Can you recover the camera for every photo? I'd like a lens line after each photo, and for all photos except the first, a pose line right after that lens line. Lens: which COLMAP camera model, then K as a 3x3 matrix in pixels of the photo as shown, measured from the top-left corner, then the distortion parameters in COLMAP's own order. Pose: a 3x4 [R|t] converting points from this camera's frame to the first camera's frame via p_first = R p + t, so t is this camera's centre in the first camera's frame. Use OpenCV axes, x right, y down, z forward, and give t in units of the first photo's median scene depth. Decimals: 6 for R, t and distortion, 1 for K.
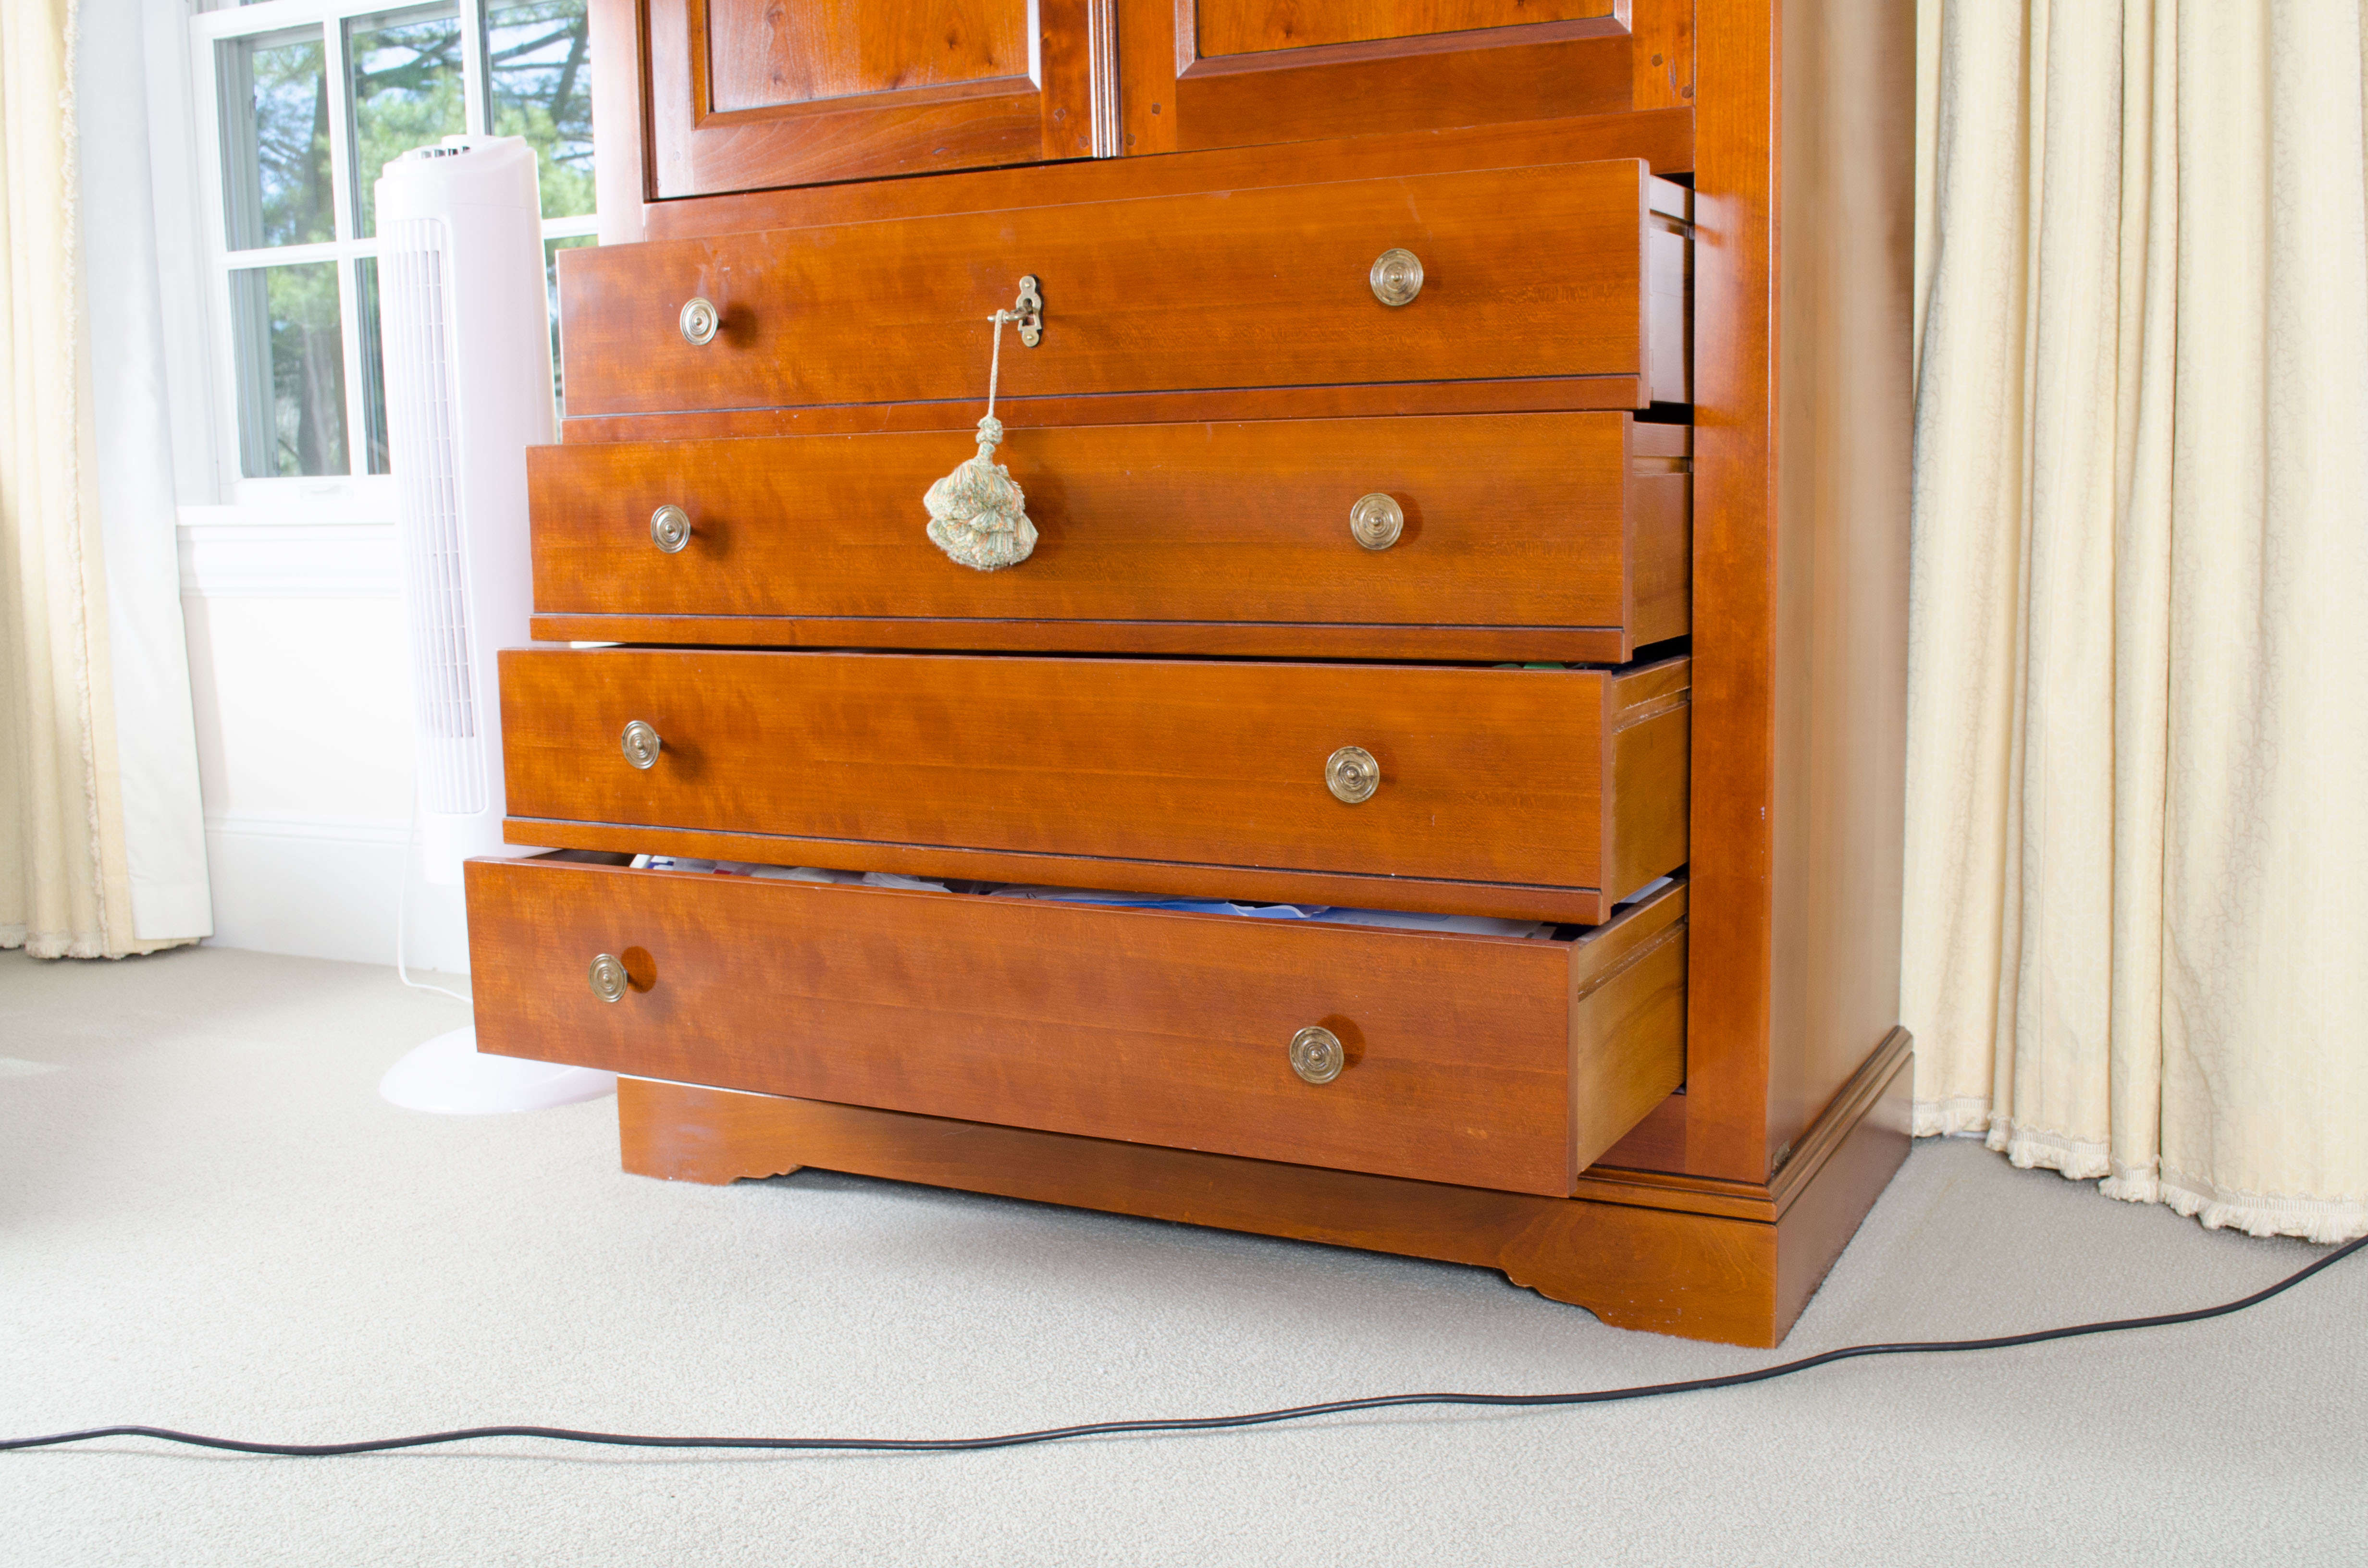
lens RADIAL K [[2312.3, 0, 1198.0], [0, 2312.3, 791.9], [0, 0, 1]] dist [-0.064791, 0.000000]
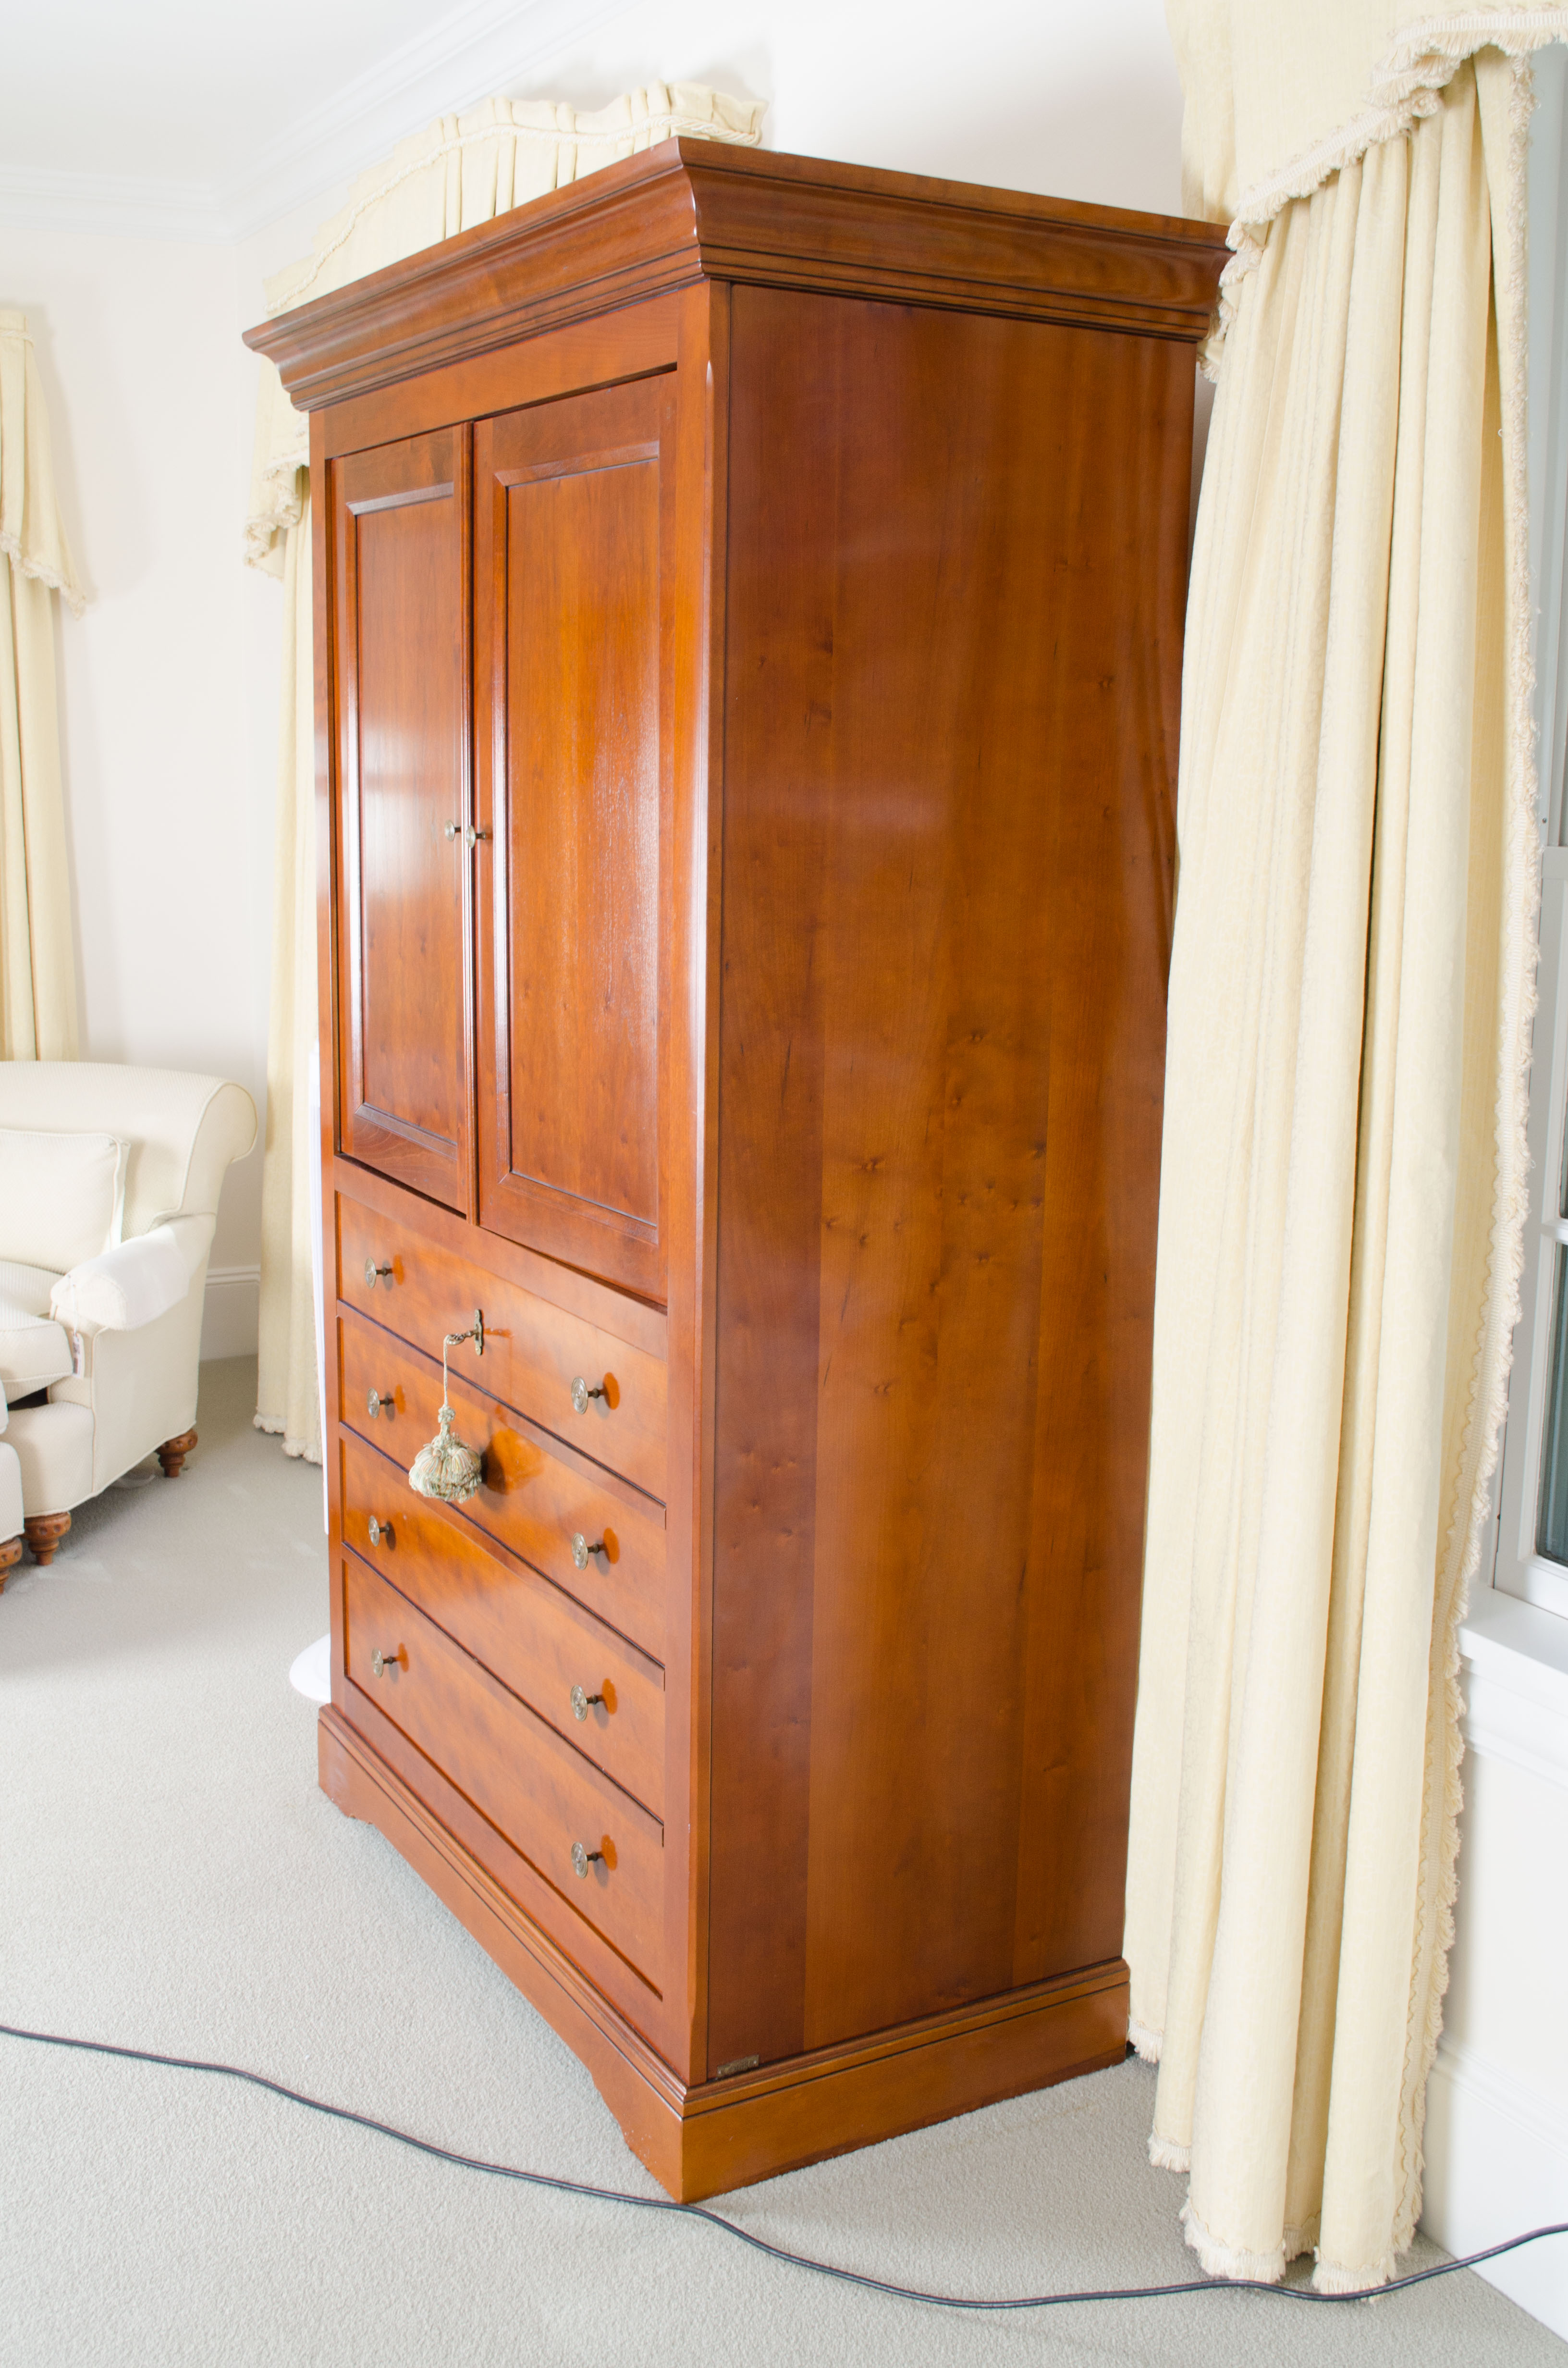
lens RADIAL K [[2405.6, 0, 763.8], [0, 2405.6, 1151.8], [0, 0, 1]] dist [-0.061336, 0.000000]
pose [[0.833955, 0.127783, -0.536833, 0.968008], [-0.104072, 0.991783, 0.074402, -0.484841], [0.541929, -0.006179, 0.840401, -0.151162]]
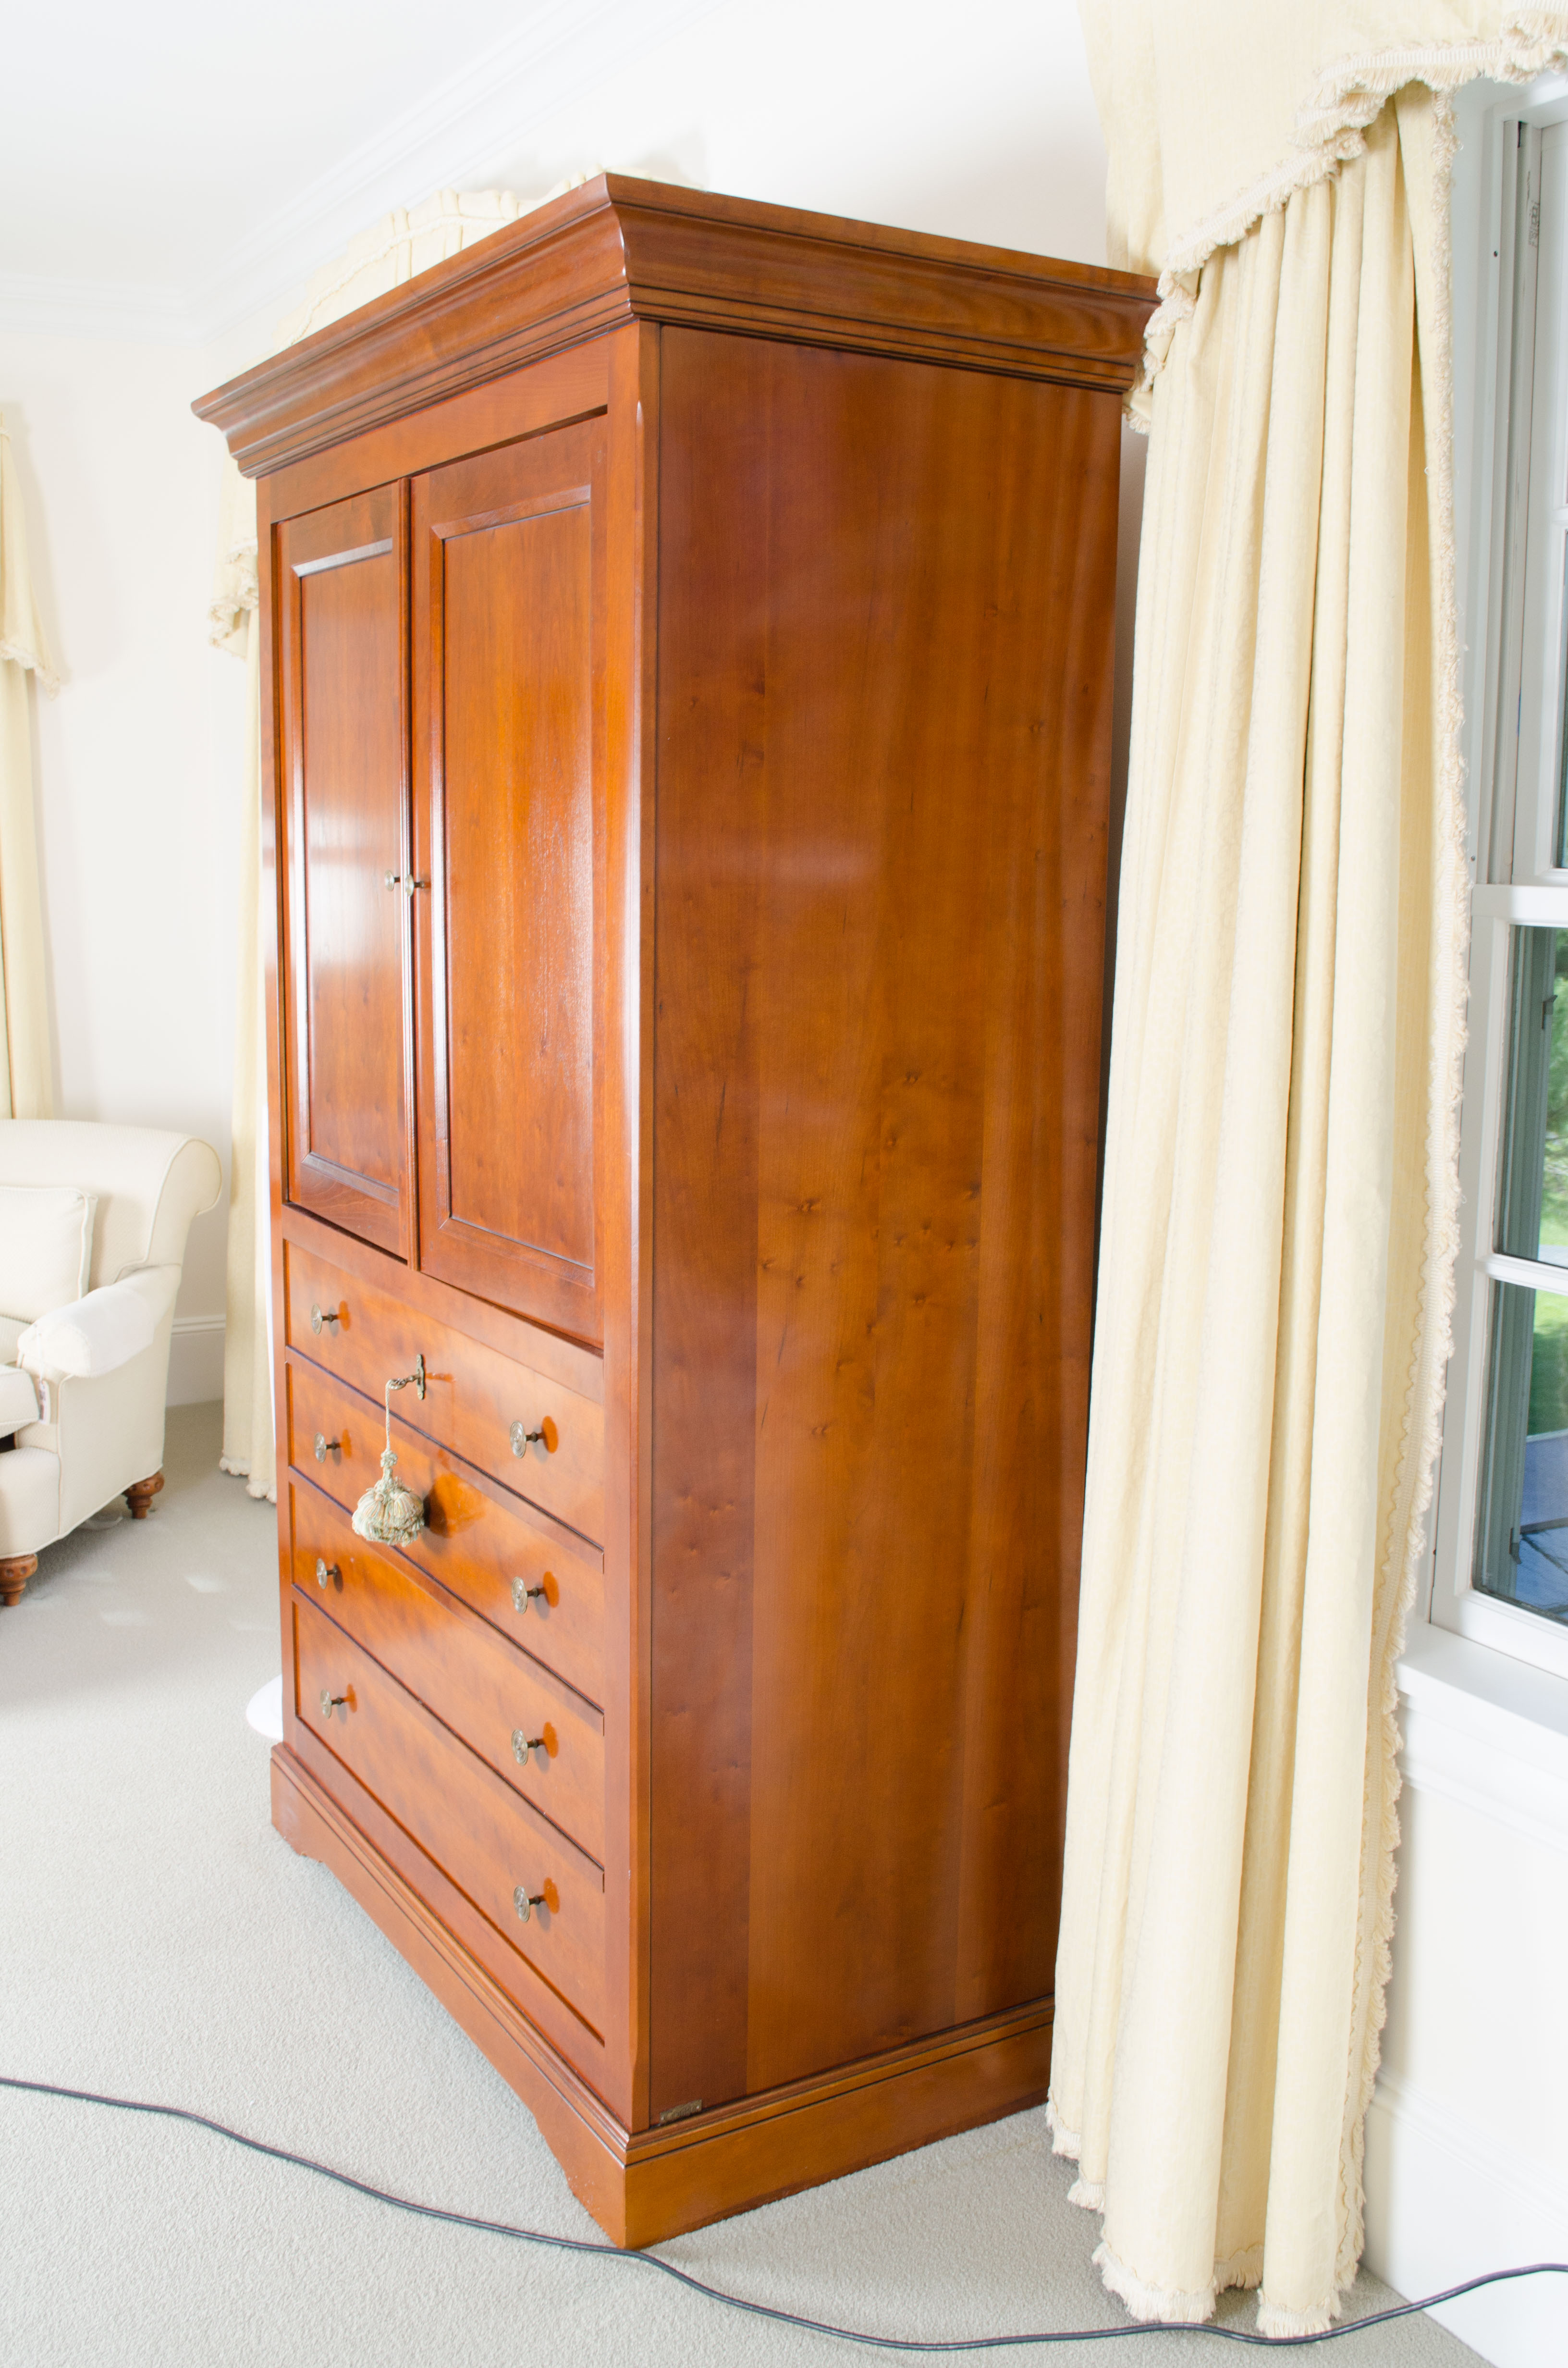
lens RADIAL K [[2202.6, 0, 771.4], [0, 2202.6, 1152.3], [0, 0, 1]] dist [-0.067891, 0.000000]
pose [[0.848466, 0.108872, -0.517931, 0.914442], [-0.099262, 0.993982, 0.046331, -0.468659], [0.519859, 0.012101, 0.854167, -0.050429]]
